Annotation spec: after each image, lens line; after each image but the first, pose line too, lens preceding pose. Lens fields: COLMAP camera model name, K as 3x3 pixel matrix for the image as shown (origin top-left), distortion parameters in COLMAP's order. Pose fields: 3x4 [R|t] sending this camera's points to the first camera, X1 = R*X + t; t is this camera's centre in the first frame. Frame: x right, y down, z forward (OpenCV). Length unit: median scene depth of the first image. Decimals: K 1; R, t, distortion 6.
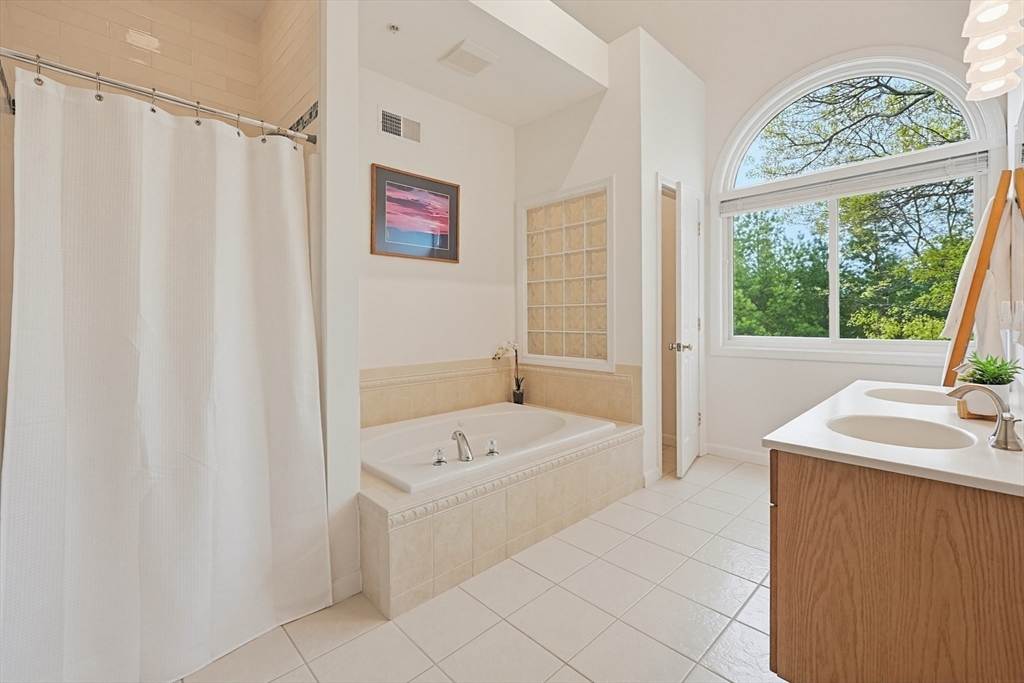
lens RADIAL K [[441.4, 0, 513.4], [0, 441.4, 327.8], [0, 0, 1]] dist [-0.002804, -0.000104]
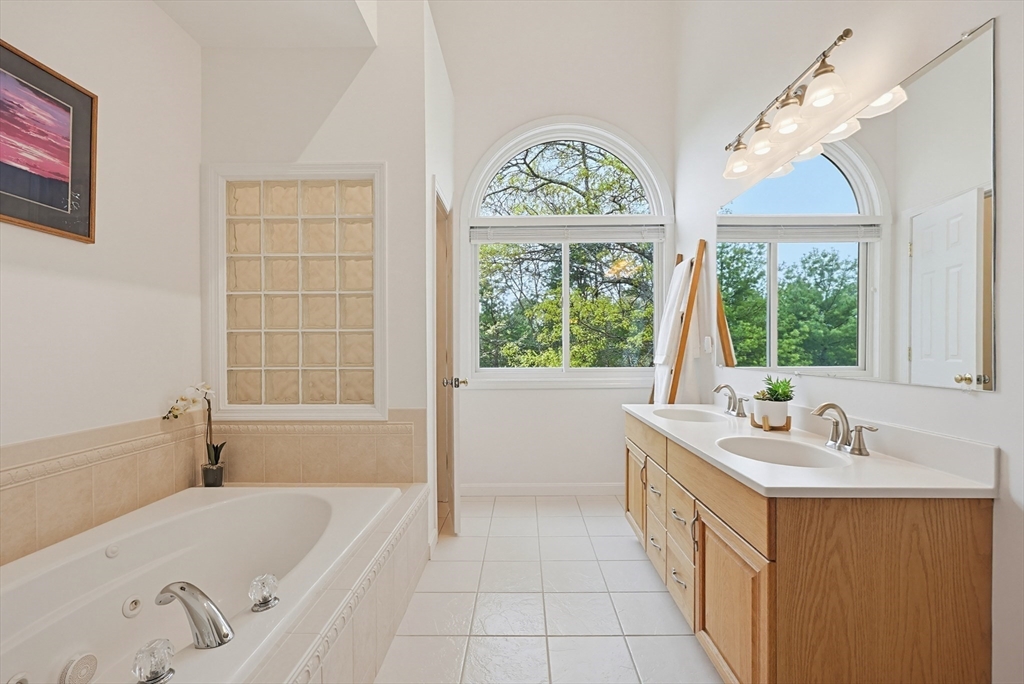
lens RADIAL K [[443.1, 0, 514.9], [0, 443.1, 350.5], [0, 0, 1]] dist [0.000255, 0.000232]
pose [[0.702601, 0.001207, 0.711583, -0.148221], [0.015435, 0.999737, -0.016937, -0.002623], [-0.711417, 0.022883, 0.702398, 0.279650]]
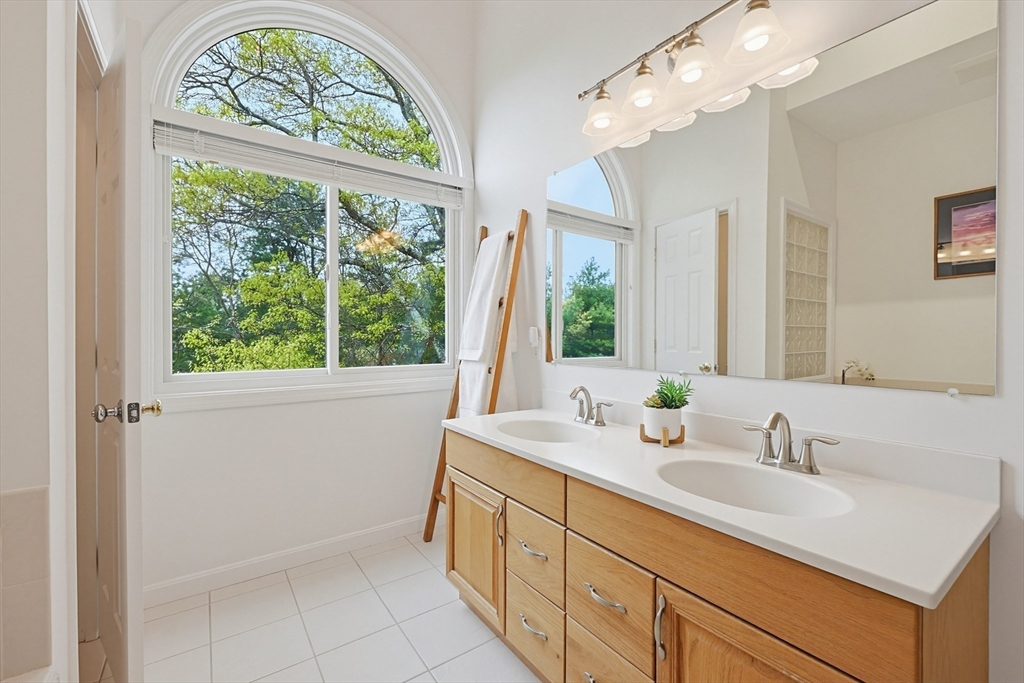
lens RADIAL K [[439.5, 0, 517.8], [0, 439.5, 340.8], [0, 0, 1]] dist [-0.002230, -0.000711]
pose [[0.132291, -0.000191, 0.991211, 0.008834], [0.018992, 0.999817, -0.002342, -0.014254], [-0.991029, 0.019135, 0.132270, 0.528247]]
